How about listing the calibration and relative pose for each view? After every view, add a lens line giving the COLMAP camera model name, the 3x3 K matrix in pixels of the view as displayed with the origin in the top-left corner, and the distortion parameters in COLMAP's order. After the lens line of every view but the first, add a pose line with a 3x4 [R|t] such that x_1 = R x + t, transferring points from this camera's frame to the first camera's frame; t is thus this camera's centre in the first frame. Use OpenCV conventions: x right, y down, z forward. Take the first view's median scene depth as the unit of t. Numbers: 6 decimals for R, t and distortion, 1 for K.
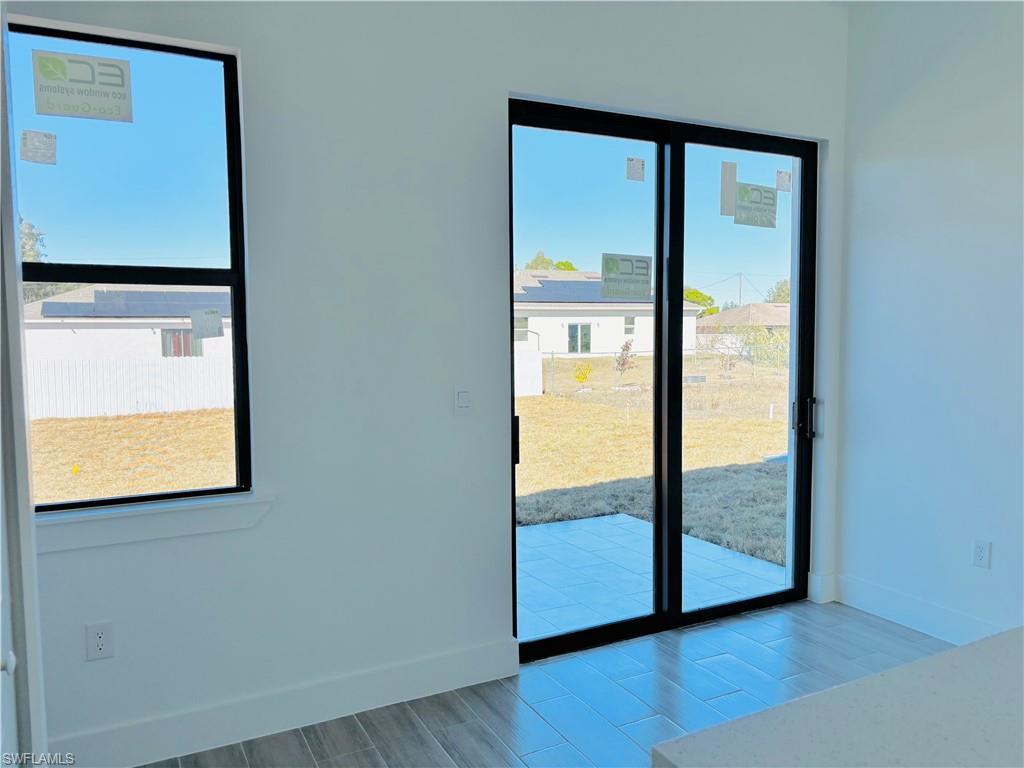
lens RADIAL K [[774.6, 0, 511.4], [0, 774.6, 386.9], [0, 0, 1]] dist [0.012758, 0.004817]
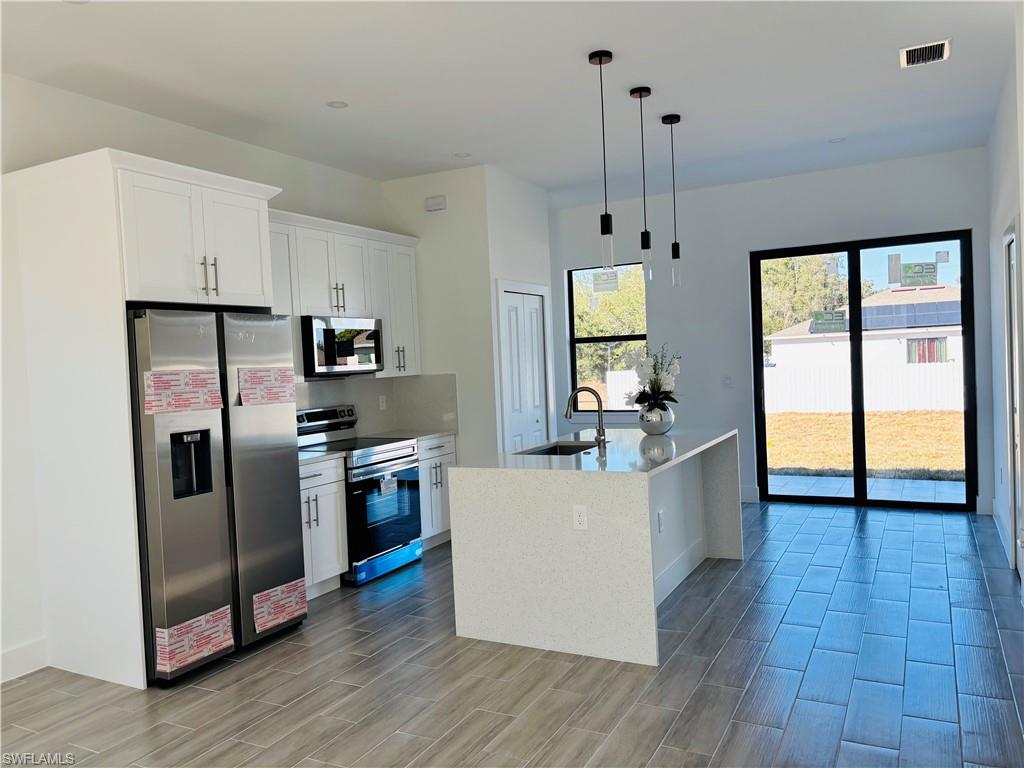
lens RADIAL K [[770.4, 0, 511.2], [0, 770.4, 381.9], [0, 0, 1]] dist [0.005981, 0.006733]
pose [[0.567650, 0.005616, -0.823251, 1.144481], [-0.018941, 0.999801, -0.006240, 0.034359], [0.823052, 0.019135, 0.567644, -0.688462]]
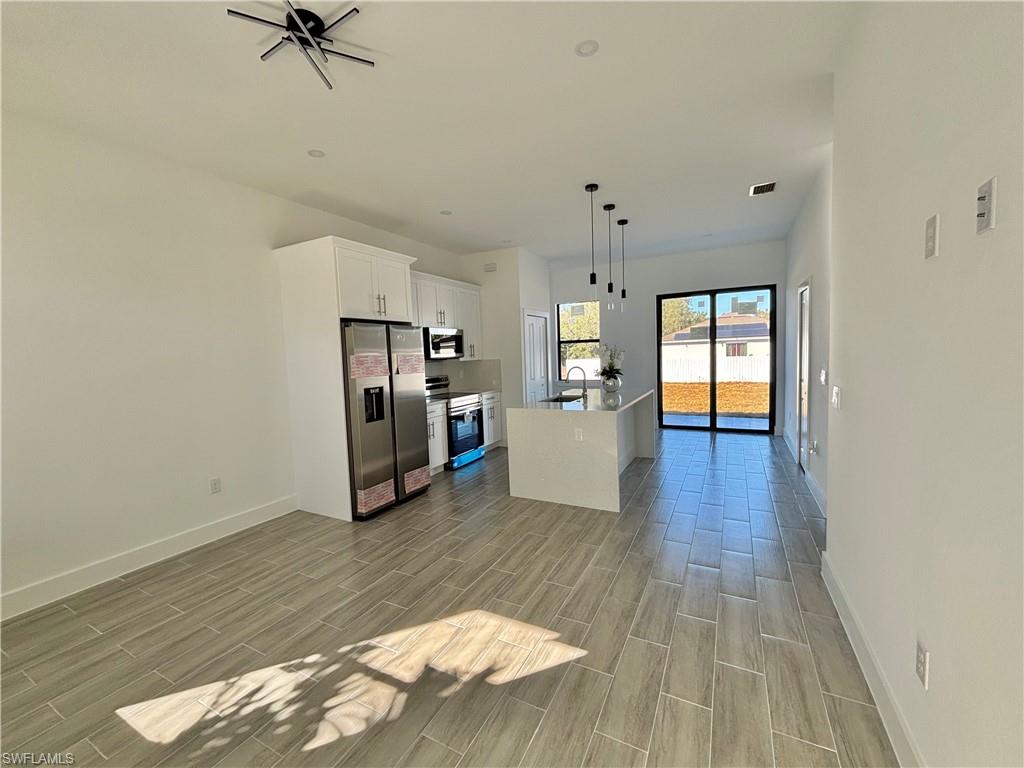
lens RADIAL K [[411.0, 0, 510.8], [0, 411.0, 381.1], [0, 0, 1]] dist [-0.000231, -0.000086]
pose [[0.566071, 0.042157, -0.823278, 1.107763], [-0.026865, 0.999104, 0.032689, 0.041719], [0.823918, 0.003613, 0.566697, -0.749769]]
